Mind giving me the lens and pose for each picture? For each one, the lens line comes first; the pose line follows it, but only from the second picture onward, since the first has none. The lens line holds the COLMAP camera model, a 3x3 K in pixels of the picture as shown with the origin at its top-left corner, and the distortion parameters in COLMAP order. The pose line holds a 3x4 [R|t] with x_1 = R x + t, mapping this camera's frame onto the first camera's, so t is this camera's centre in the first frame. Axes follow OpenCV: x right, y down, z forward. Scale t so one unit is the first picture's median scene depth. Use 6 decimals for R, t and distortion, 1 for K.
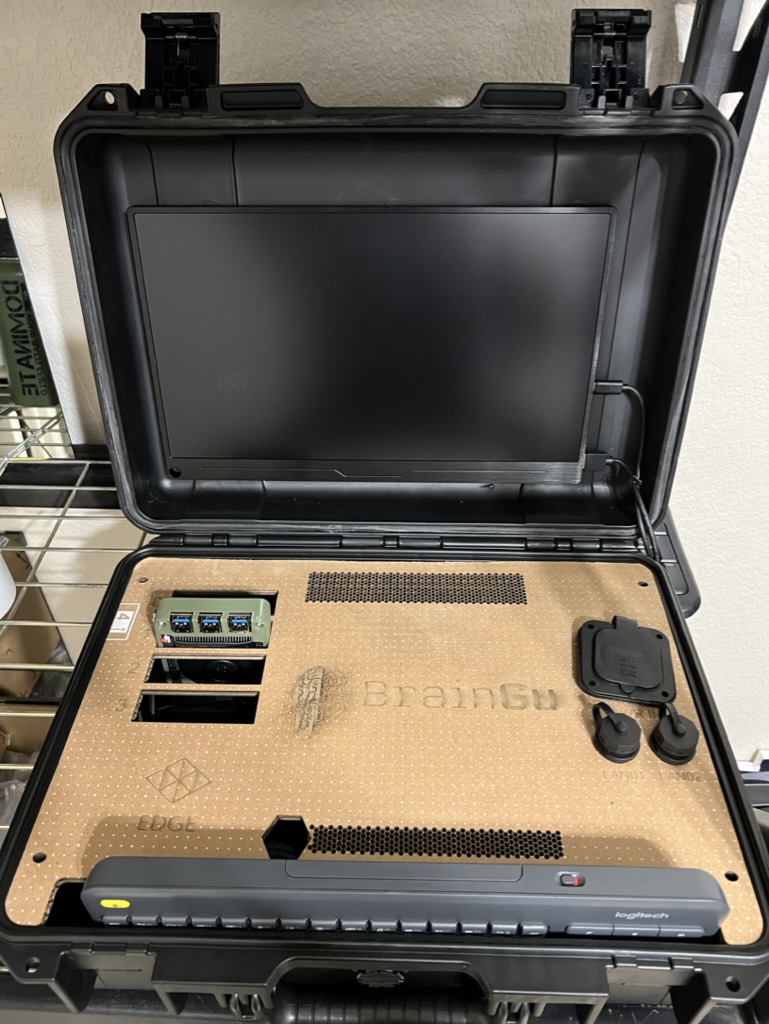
lens RADIAL K [[785.9, 0, 382.8], [0, 785.9, 510.1], [0, 0, 1]] dist [0.057009, -0.054368]
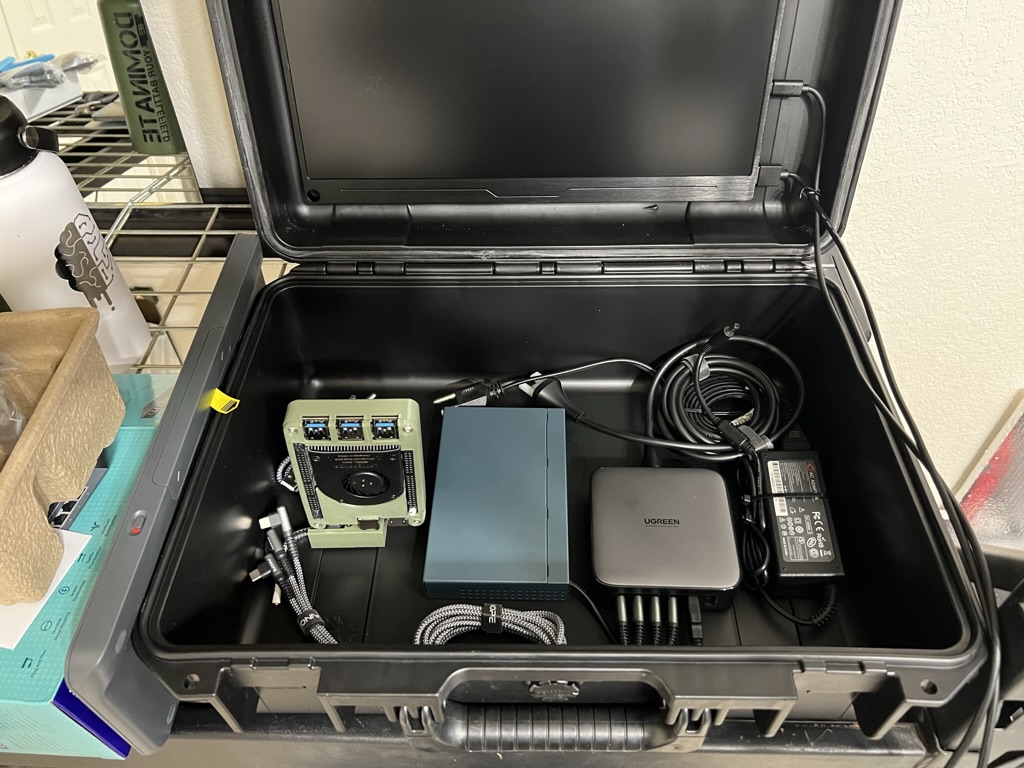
lens RADIAL K [[787.1, 0, 519.2], [0, 787.1, 382.3], [0, 0, 1]] dist [0.045454, -0.045408]
pose [[0.999867, -0.015596, 0.004700, -0.030719], [0.015074, 0.995295, 0.095714, 0.085699], [-0.006170, -0.095630, 0.995398, 0.056743]]
